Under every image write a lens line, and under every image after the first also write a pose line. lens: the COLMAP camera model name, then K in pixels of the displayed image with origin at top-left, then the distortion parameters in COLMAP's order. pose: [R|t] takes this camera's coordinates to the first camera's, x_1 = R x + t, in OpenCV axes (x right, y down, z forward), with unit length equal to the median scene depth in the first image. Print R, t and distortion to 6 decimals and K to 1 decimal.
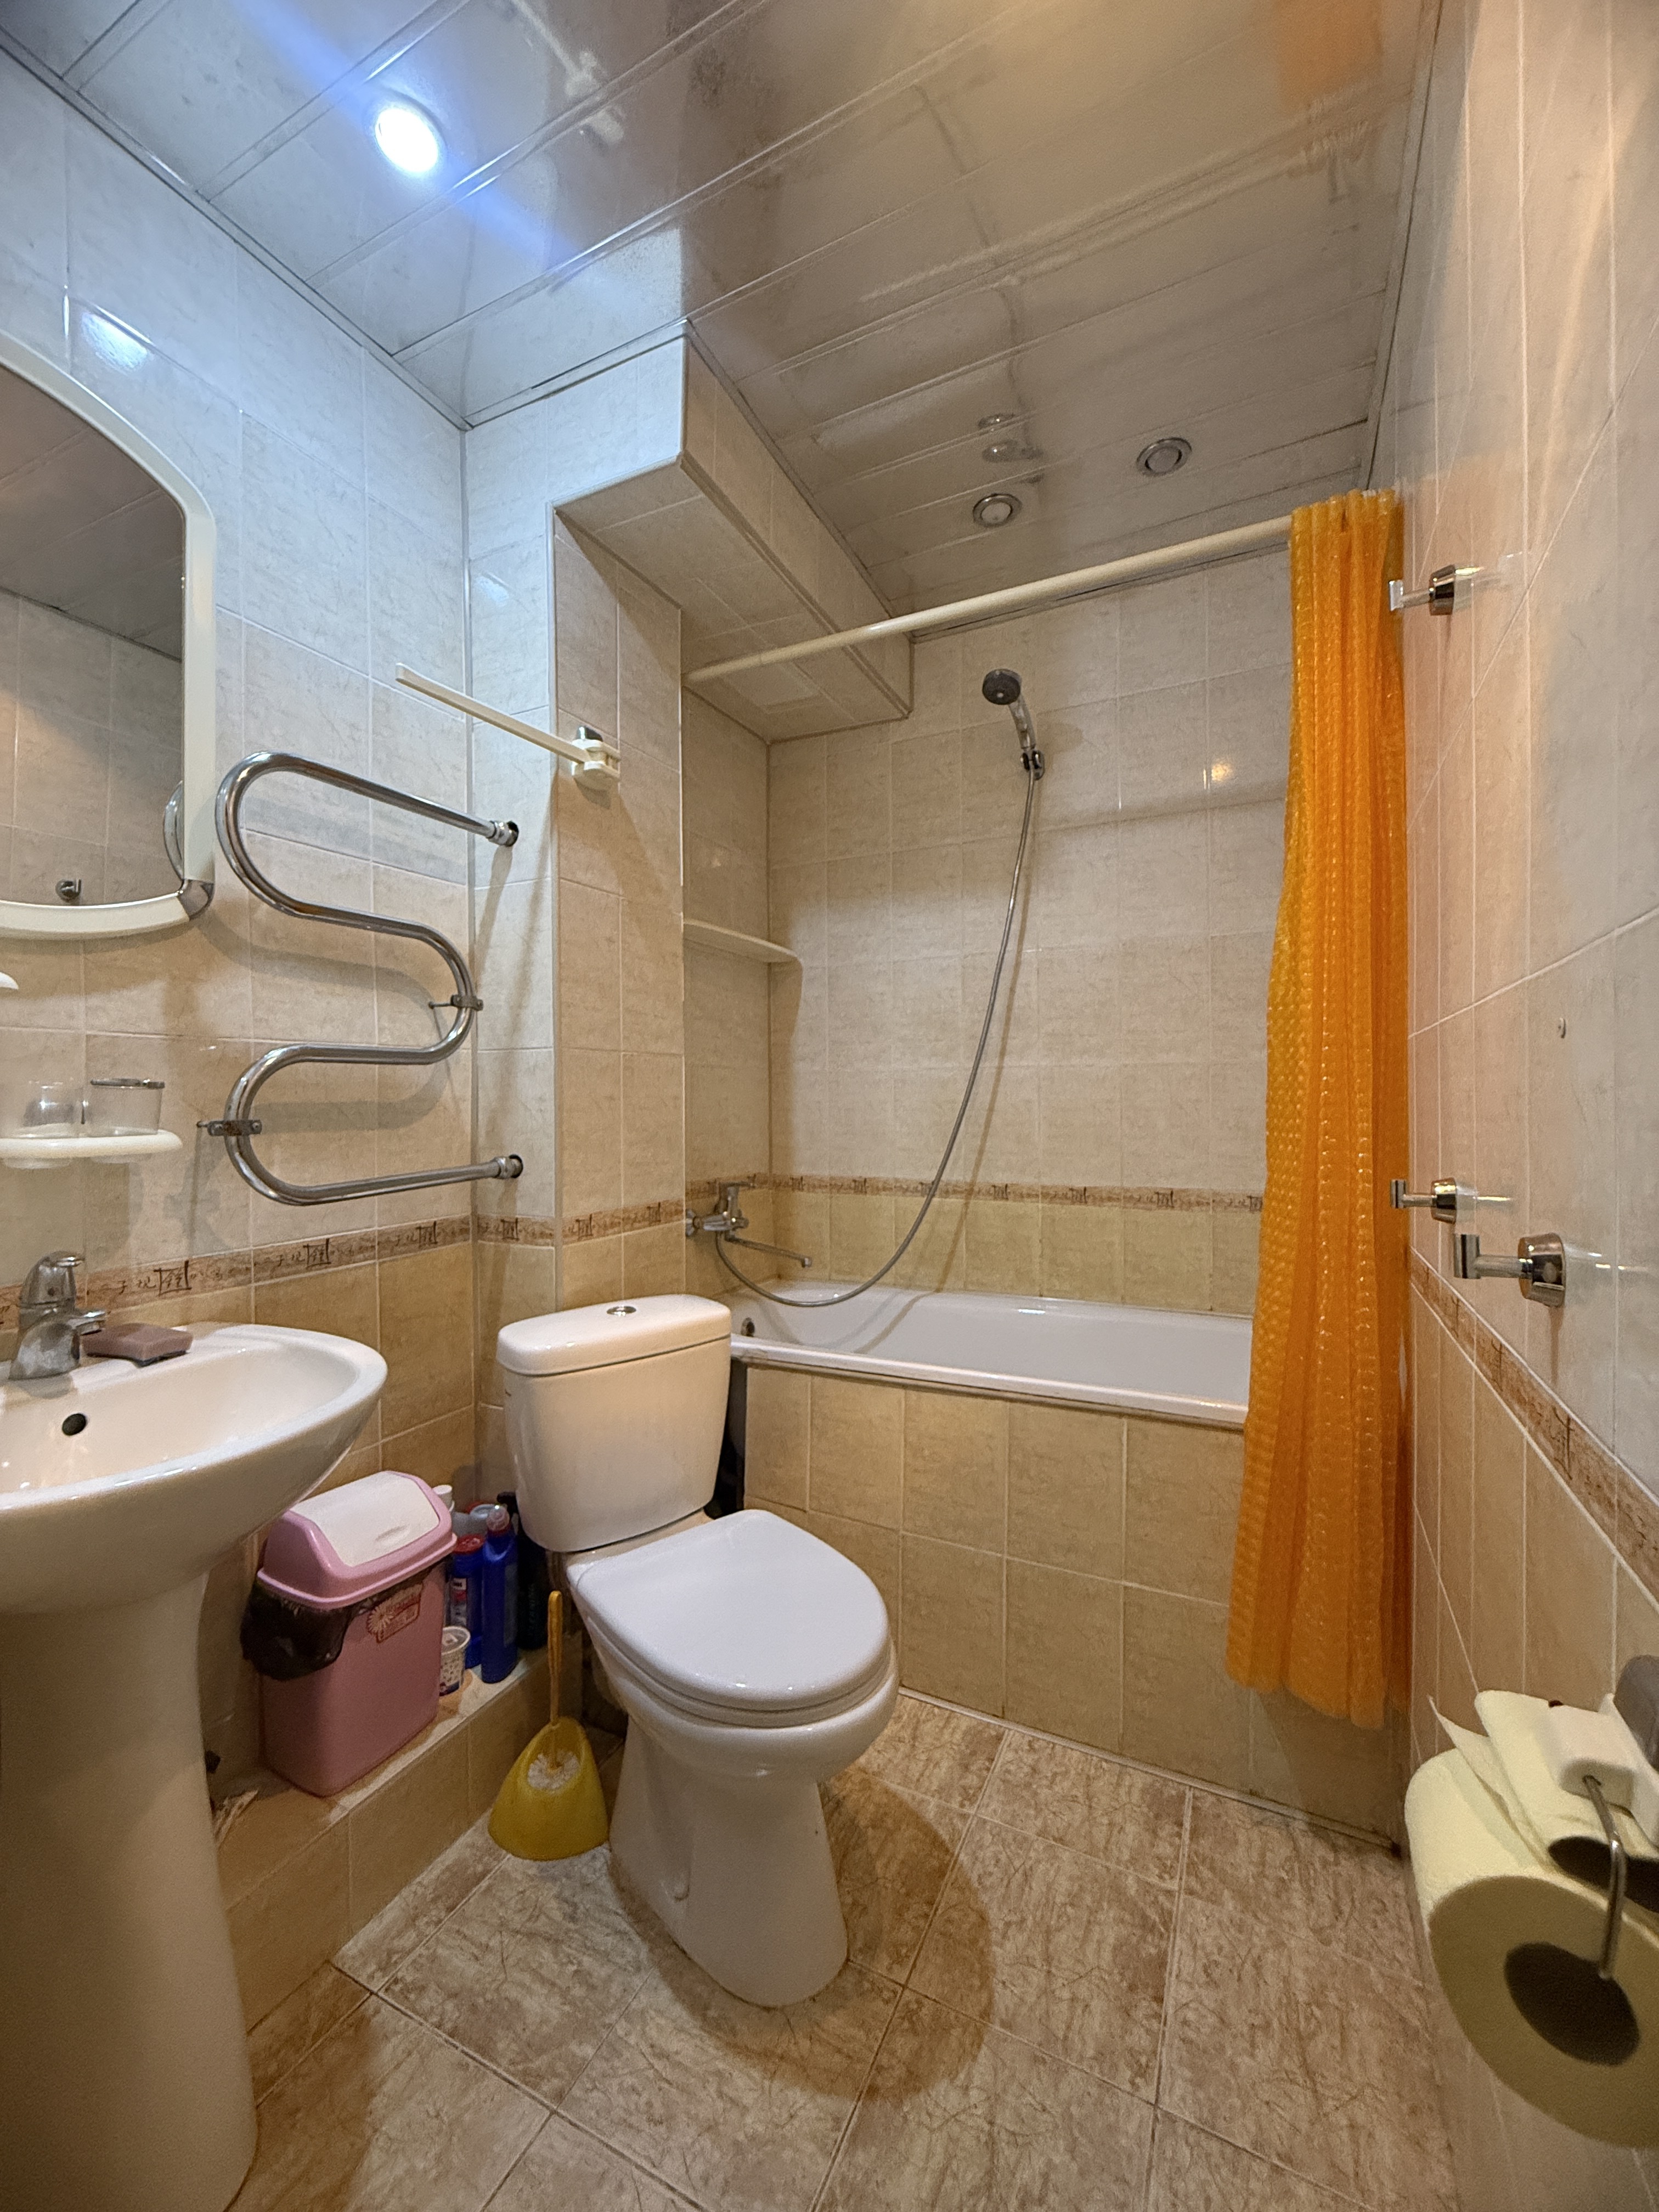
lens RADIAL K [[899.1, 0, 820.8], [0, 899.1, 1103.6], [0, 0, 1]] dist [-0.000064, 0.000113]
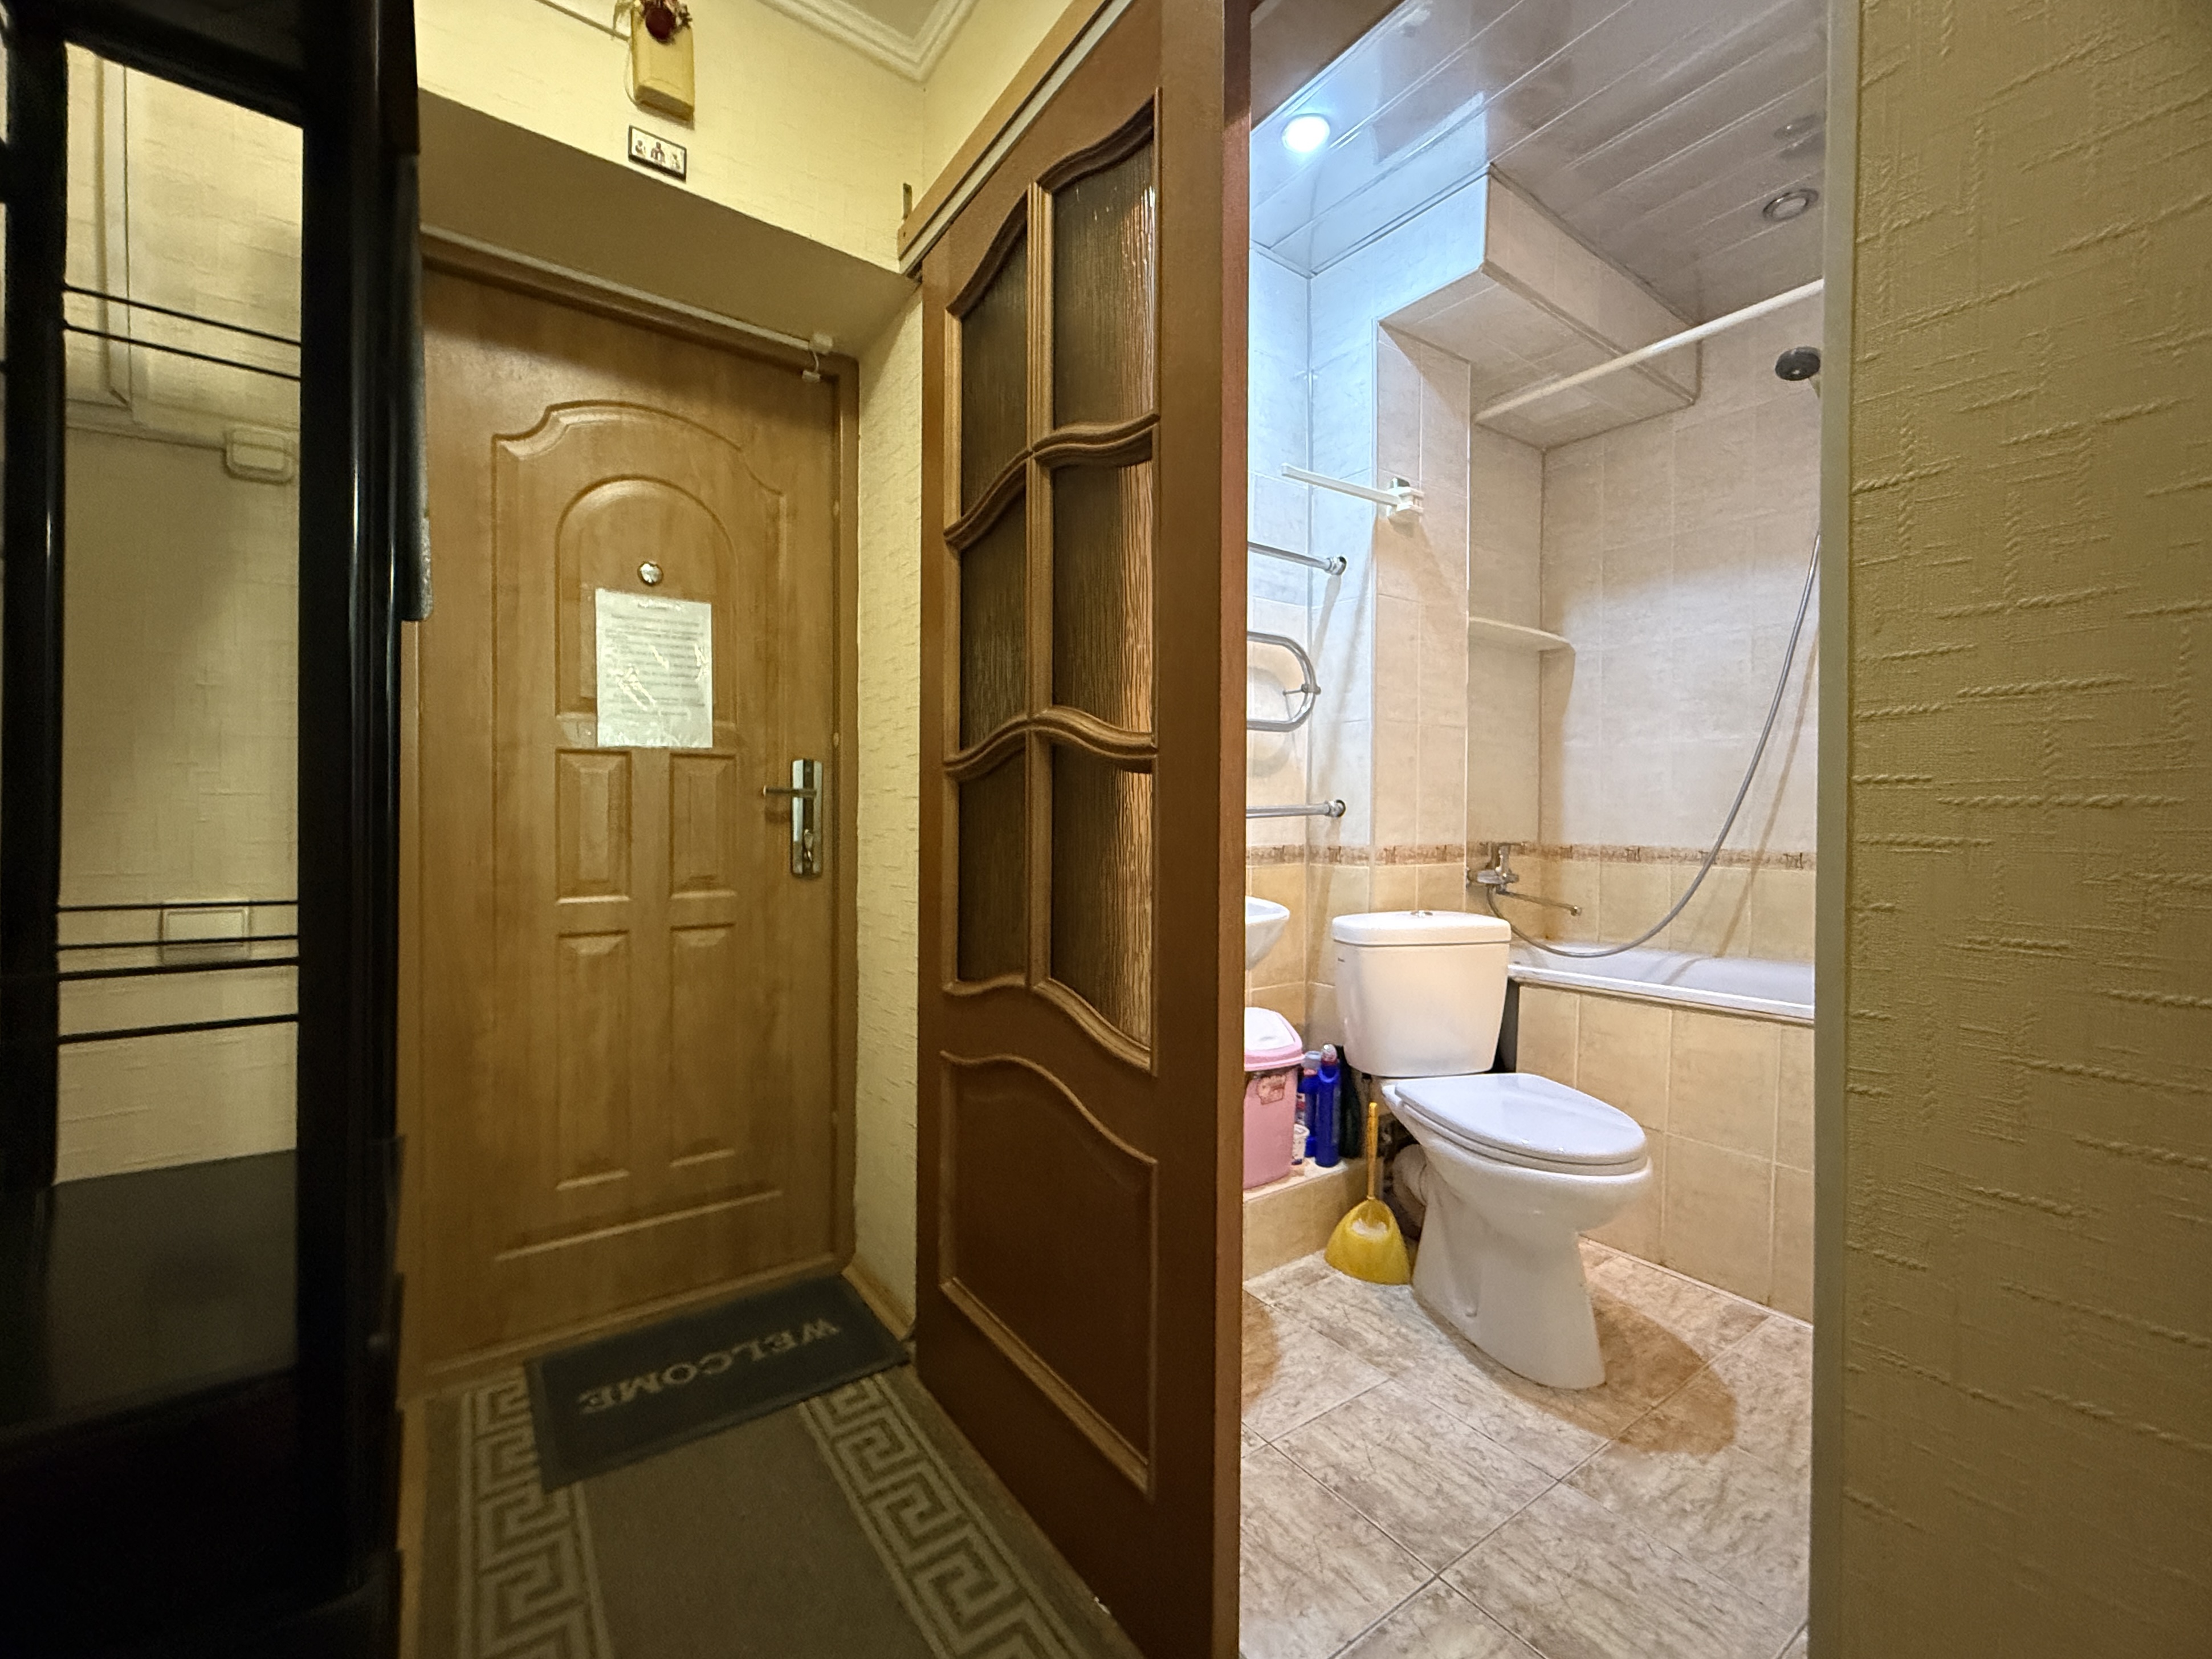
lens RADIAL K [[899.3, 0, 1110.3], [0, 899.3, 822.5], [0, 0, 1]] dist [-0.000064, 0.000113]
pose [[0.882107, 0.015663, -0.470788, -0.002850], [-0.011619, 0.999866, 0.011496, 0.079594], [0.470905, -0.004671, 0.882171, -0.372092]]
